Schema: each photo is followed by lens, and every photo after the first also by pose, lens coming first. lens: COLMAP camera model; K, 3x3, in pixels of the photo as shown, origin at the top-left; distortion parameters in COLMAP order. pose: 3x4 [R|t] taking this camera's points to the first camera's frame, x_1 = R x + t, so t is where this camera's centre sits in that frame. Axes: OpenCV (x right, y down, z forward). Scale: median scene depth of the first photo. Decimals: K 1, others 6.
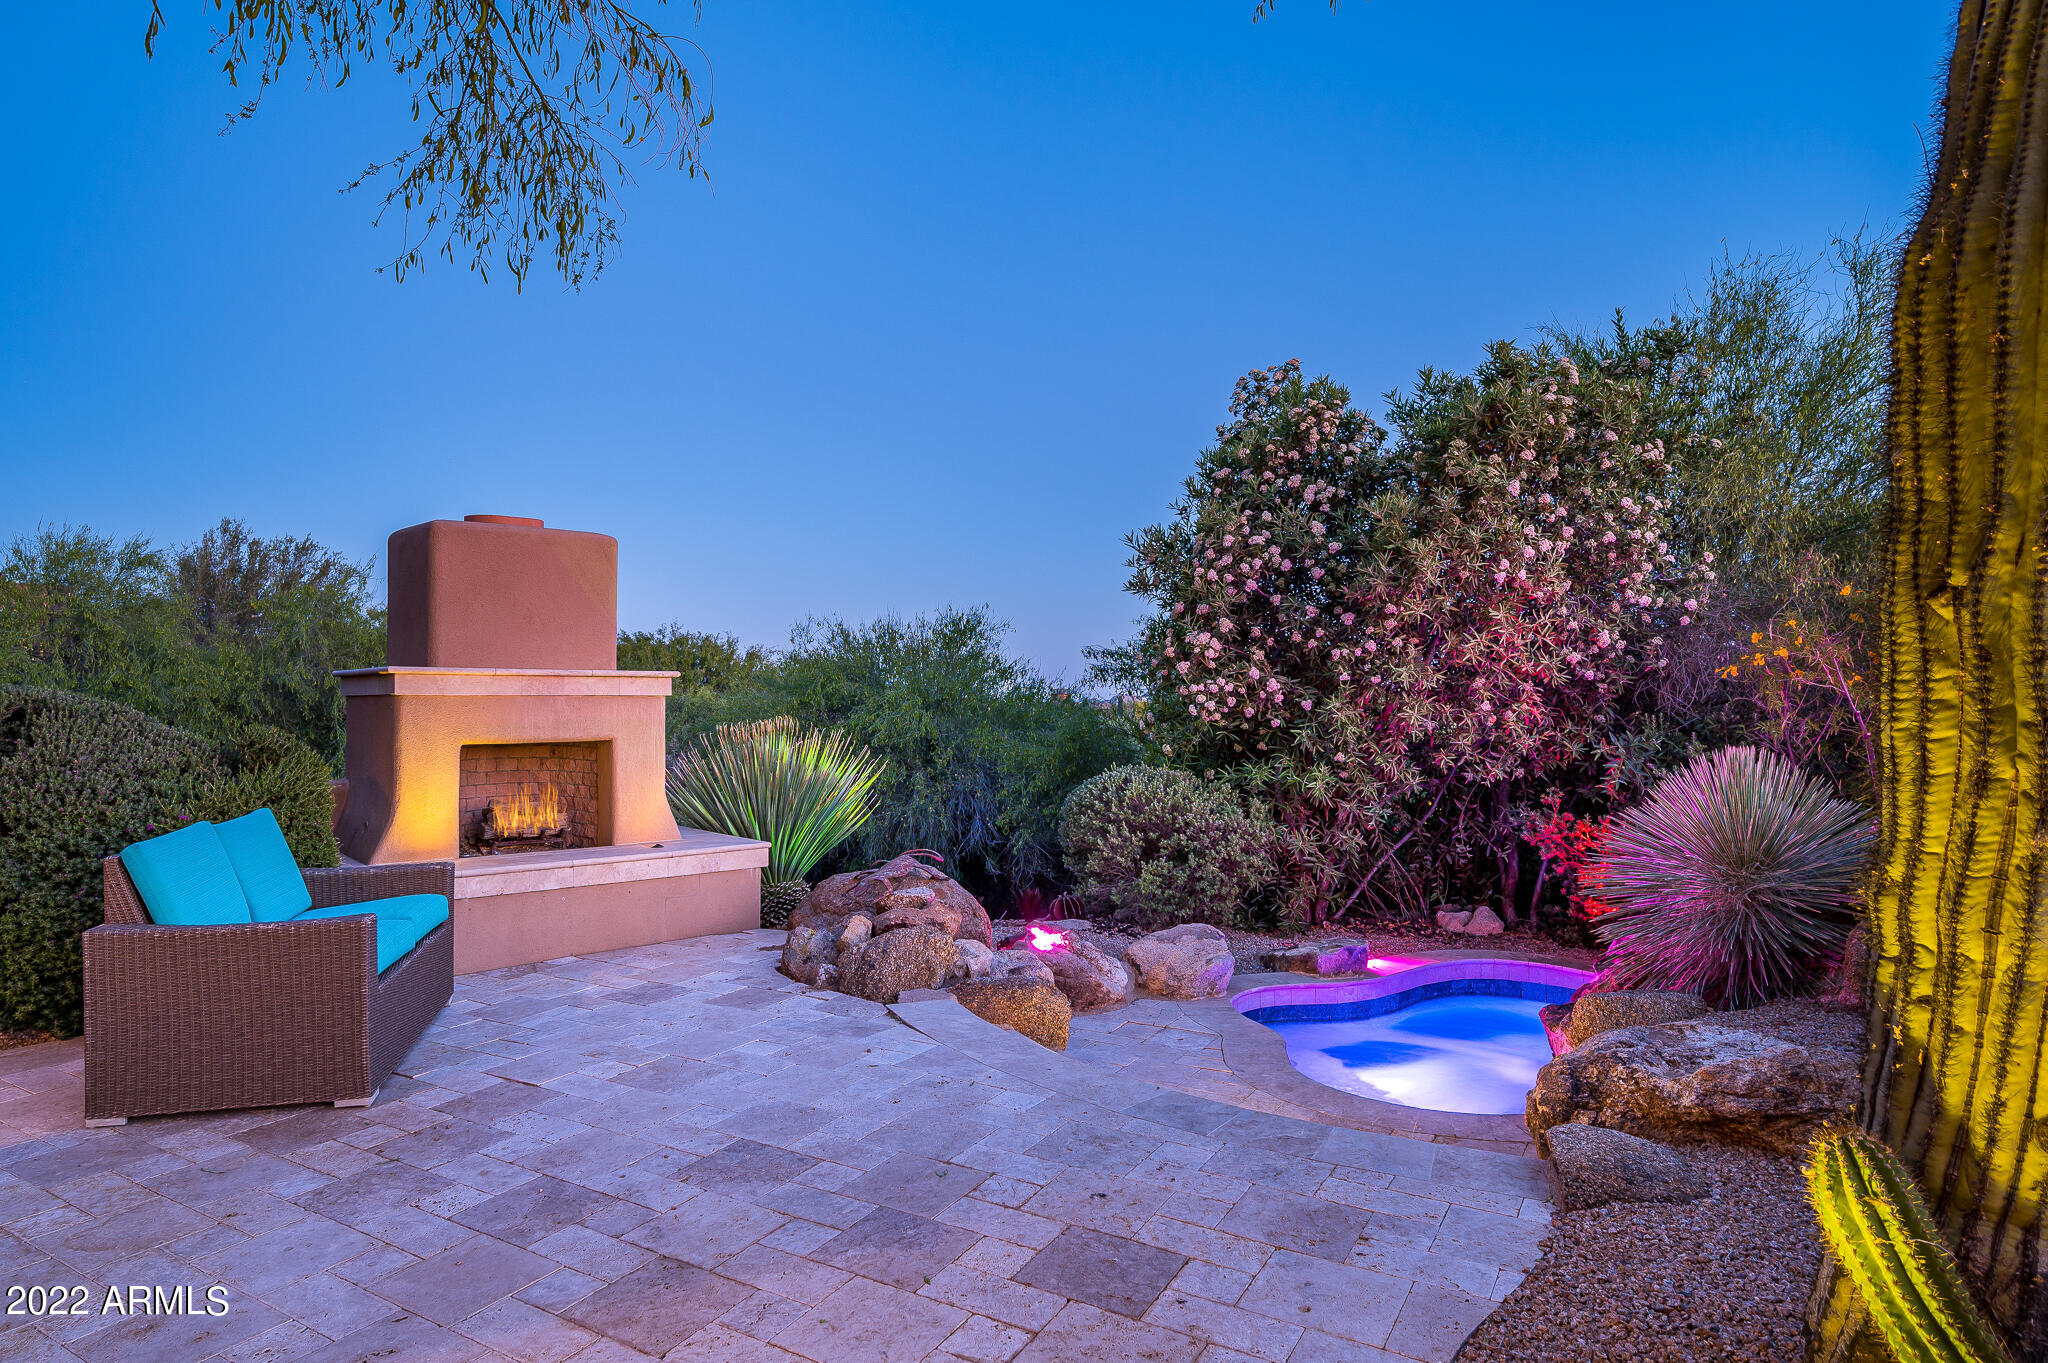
lens RADIAL K [[1172.8, 0, 952.2], [0, 1172.8, 685.5], [0, 0, 1]] dist [-0.000932, -0.000138]
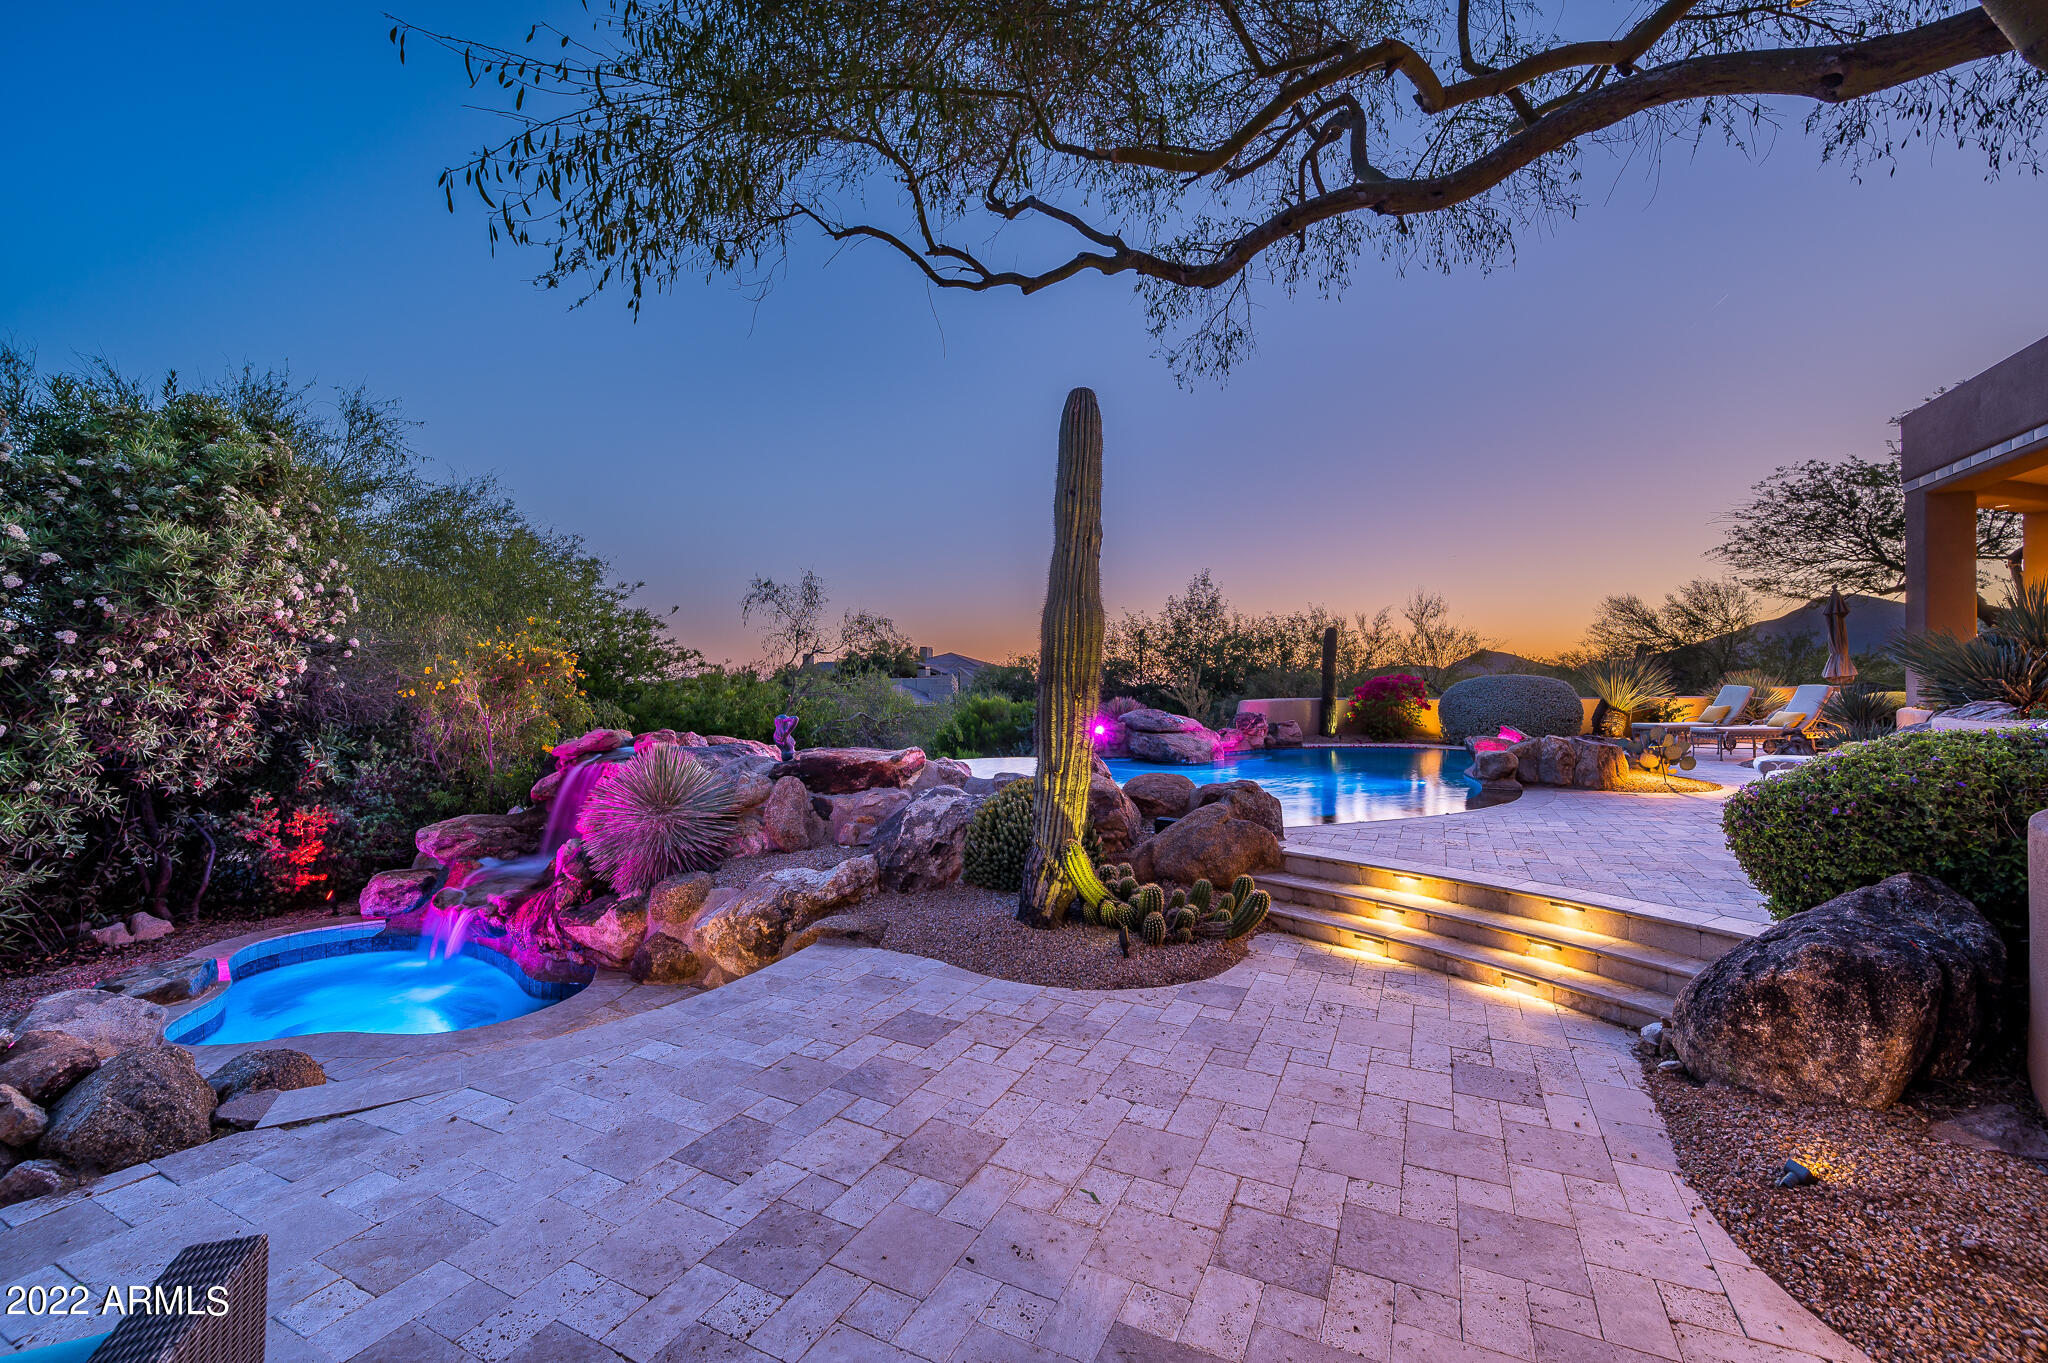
lens RADIAL K [[848.5, 0, 1024.0], [0, 848.5, 681.5], [0, 0, 1]] dist [-0.000331, -0.000076]
pose [[-0.111849, 0.001802, 0.993724, -0.423090], [-0.010128, 0.999944, -0.002954, -0.027110], [-0.993674, -0.010395, -0.111825, 0.317487]]
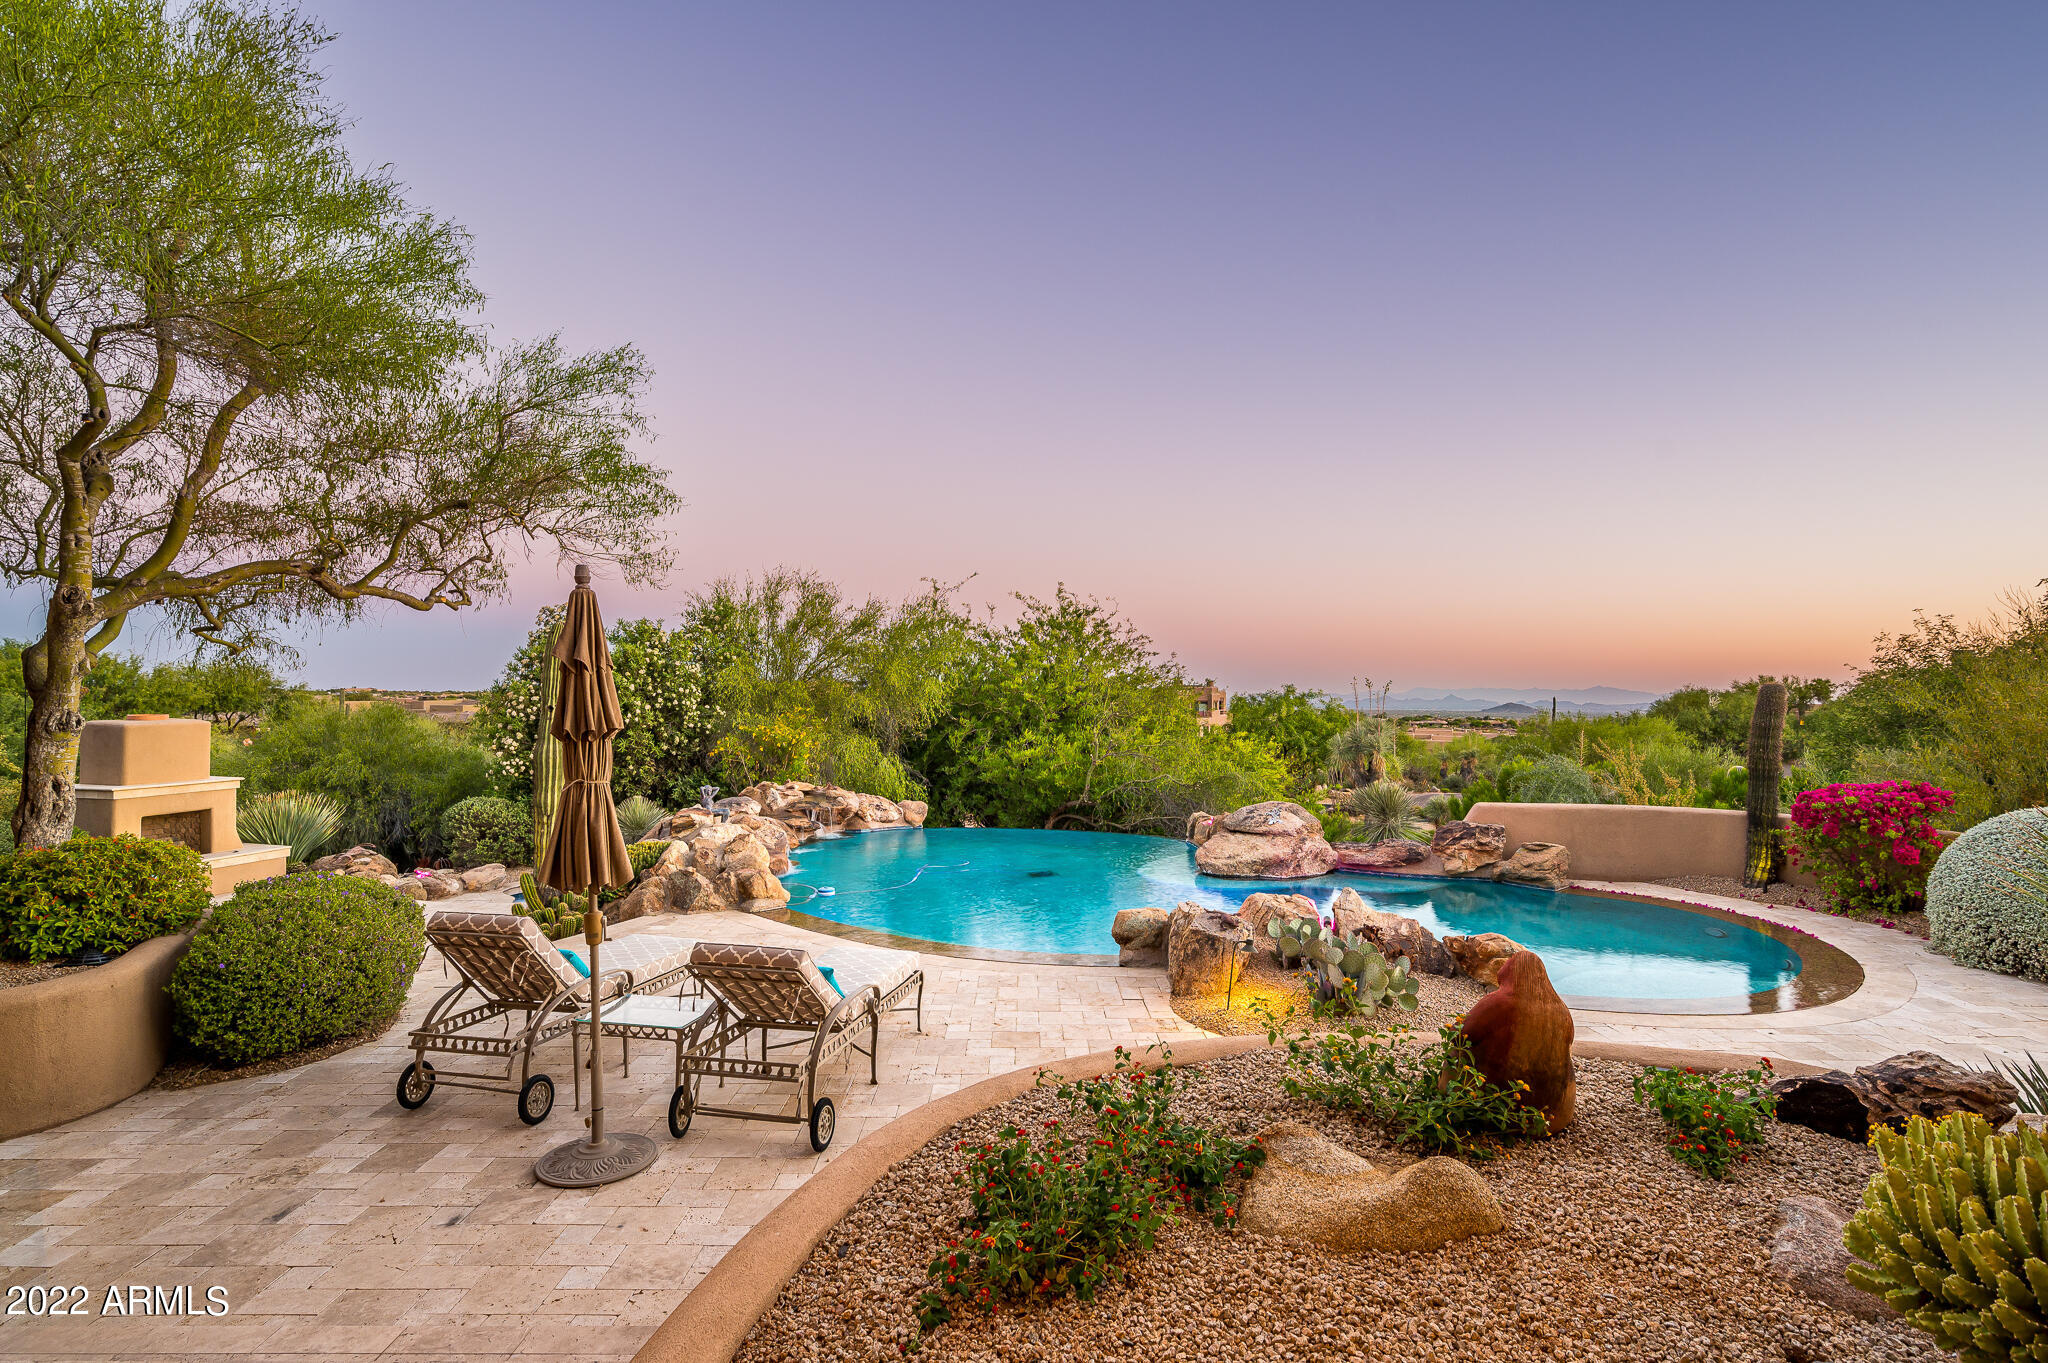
lens RADIAL K [[1021.4, 0, 1024.0], [0, 1021.4, 681.5], [0, 0, 1]] dist [-0.001871, -0.000496]
pose [[0.848224, -0.000866, 0.529637, 0.010502], [-0.003442, 0.999969, 0.007149, -0.180798], [-0.529627, -0.007887, 0.848194, -1.270431]]
